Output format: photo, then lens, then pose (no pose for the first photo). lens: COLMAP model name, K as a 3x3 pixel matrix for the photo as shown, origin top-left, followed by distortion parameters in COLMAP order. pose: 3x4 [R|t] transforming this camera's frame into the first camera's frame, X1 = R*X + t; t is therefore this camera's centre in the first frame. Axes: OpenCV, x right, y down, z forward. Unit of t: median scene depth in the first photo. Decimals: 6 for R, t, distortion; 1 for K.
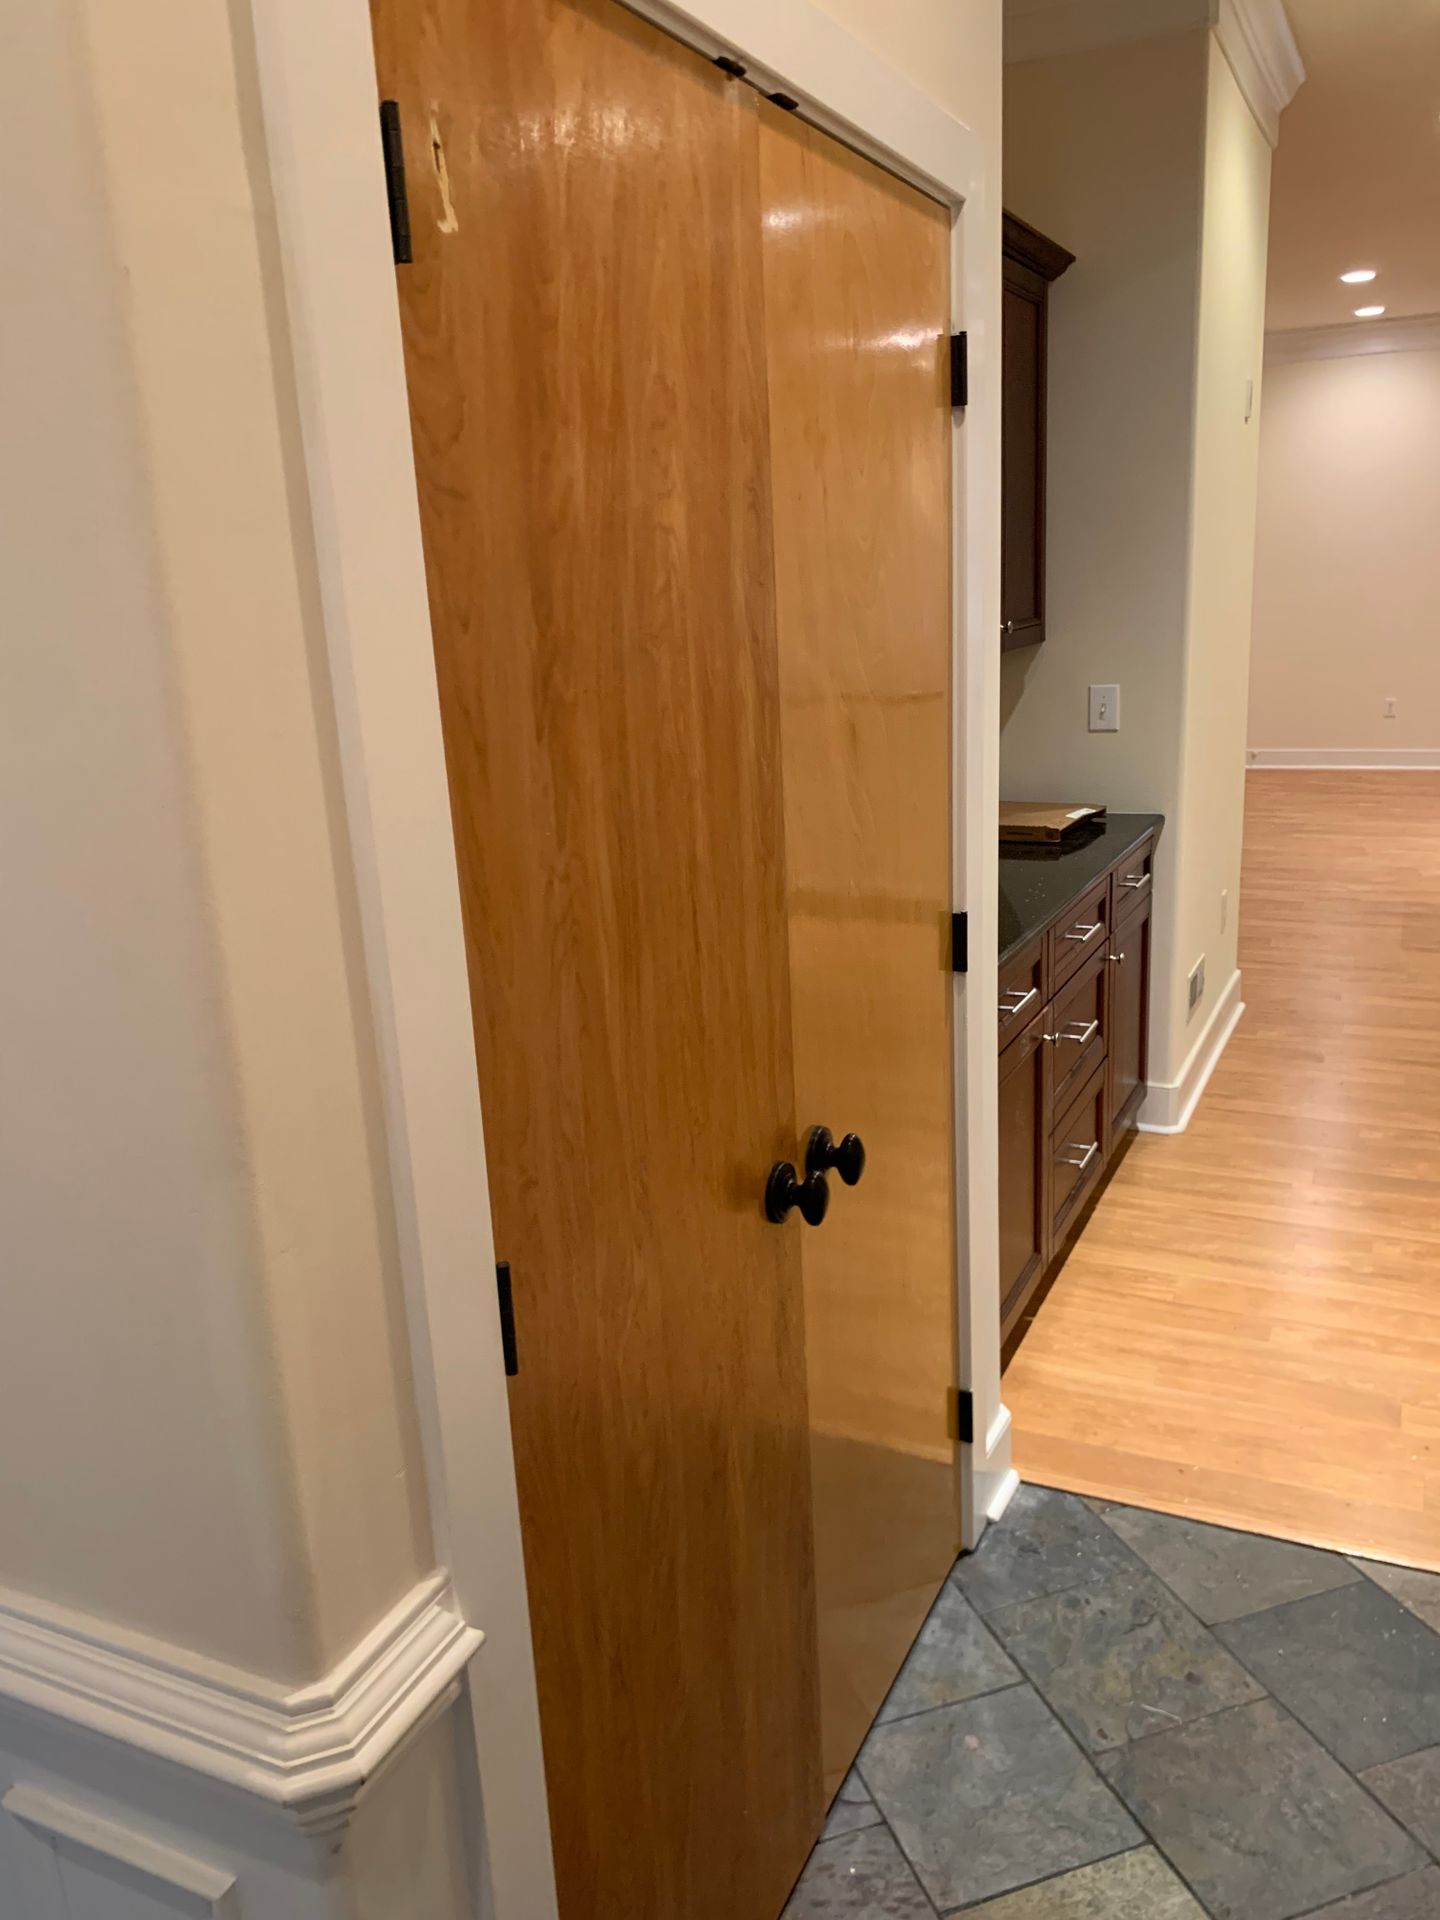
lens RADIAL K [[1483.0, 0, 719.2], [0, 1483.0, 953.8], [0, 0, 1]] dist [-0.011220, -0.004863]
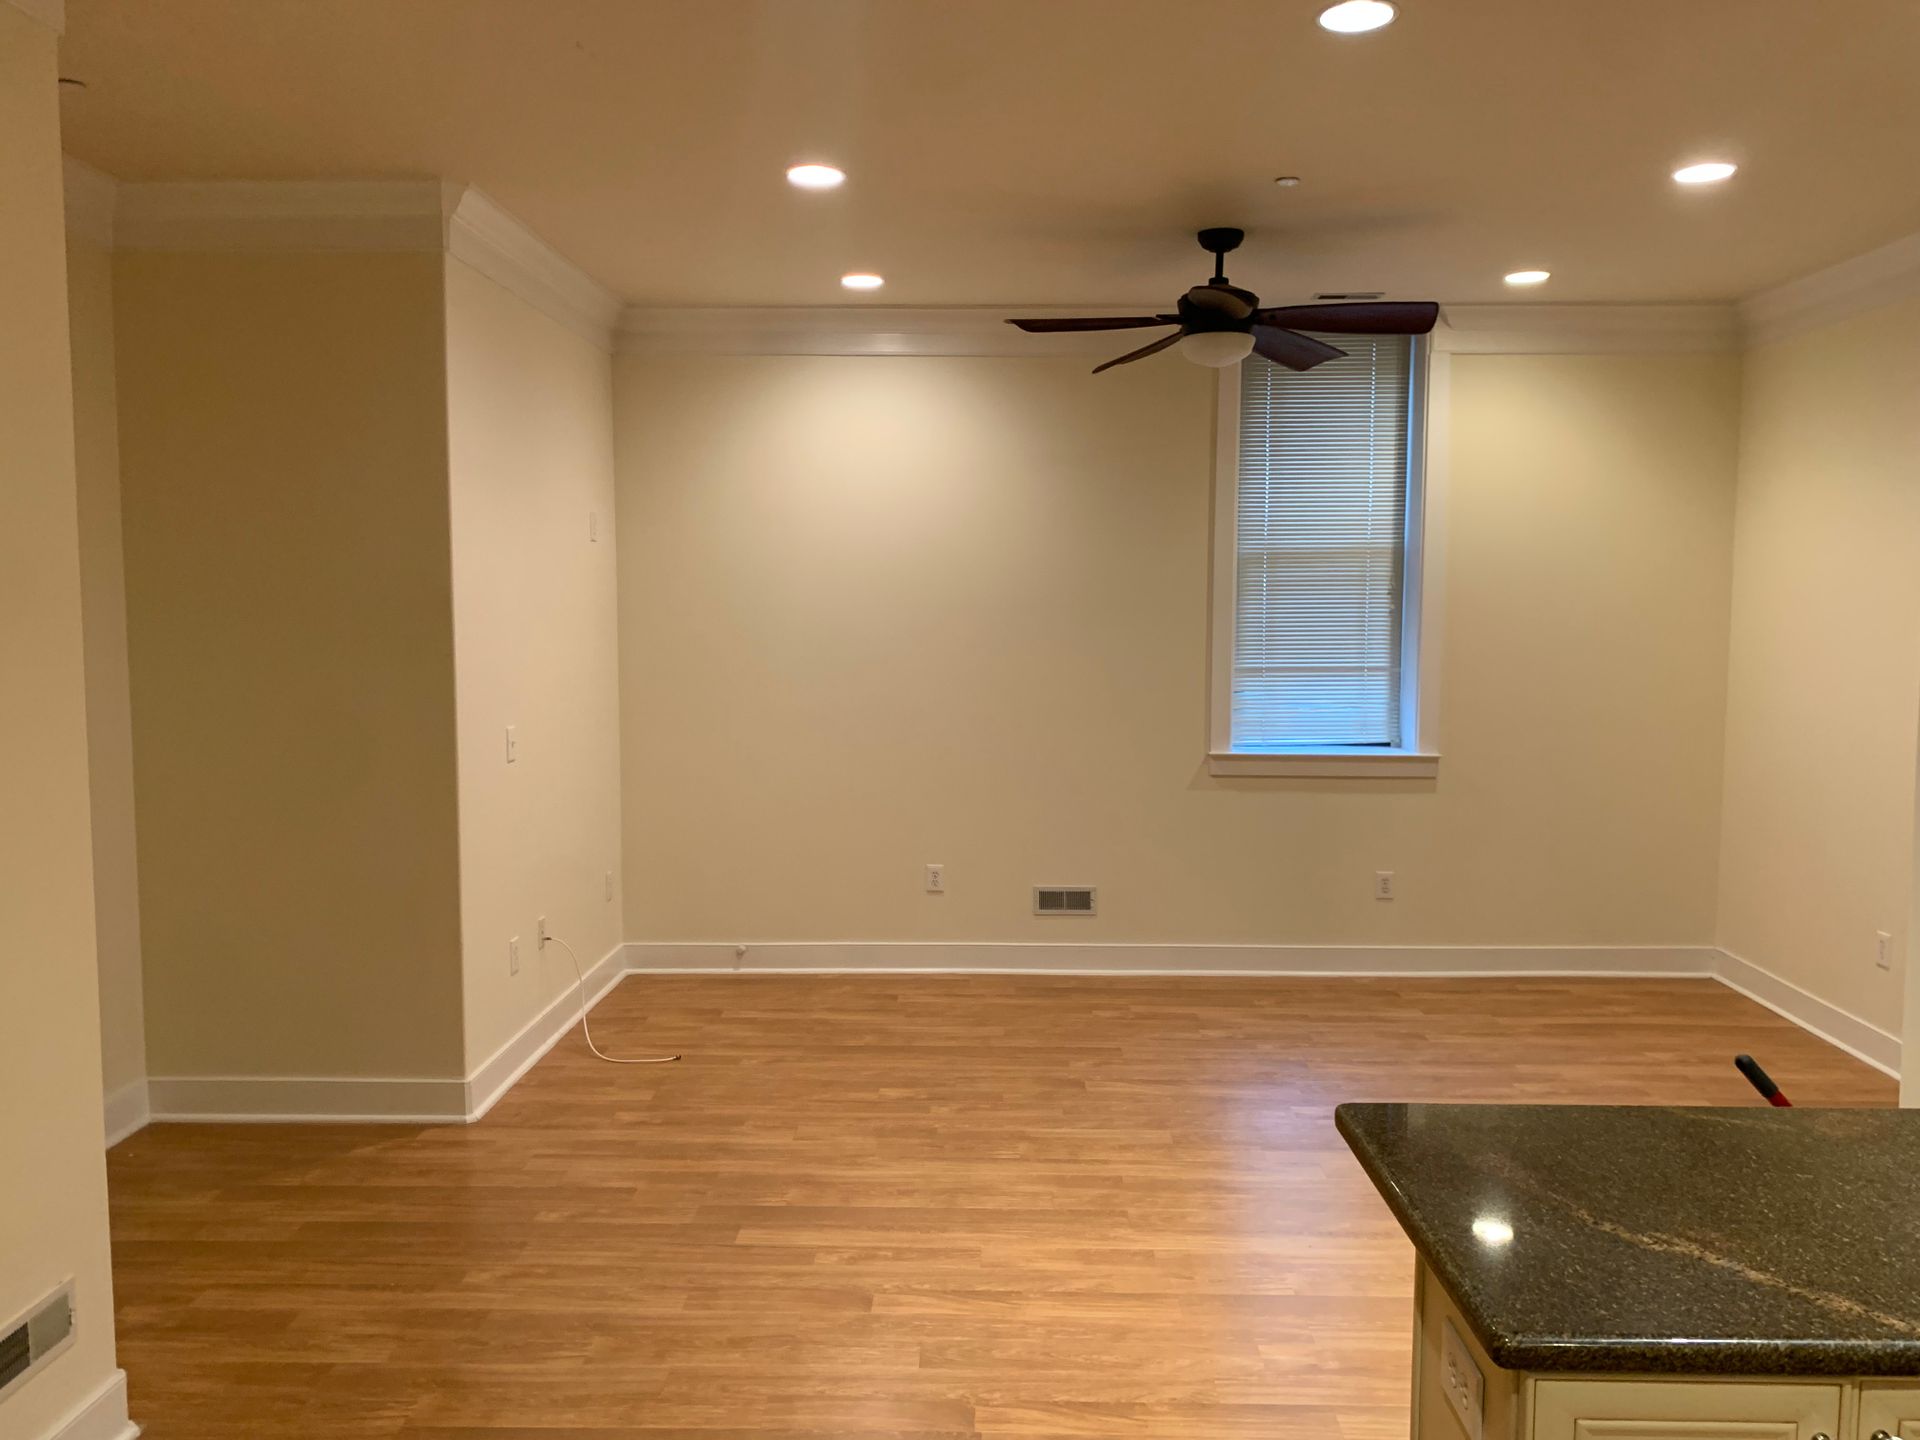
lens RADIAL K [[1483.0, 0, 961.6], [0, 1483.0, 721.3], [0, 0, 1]] dist [-0.011220, -0.004863]
pose [[0.918484, 0.018294, 0.395034, 0.210769], [0.051808, 0.984753, -0.166063, -0.129182], [-0.392049, 0.172992, 0.903533, 0.404347]]
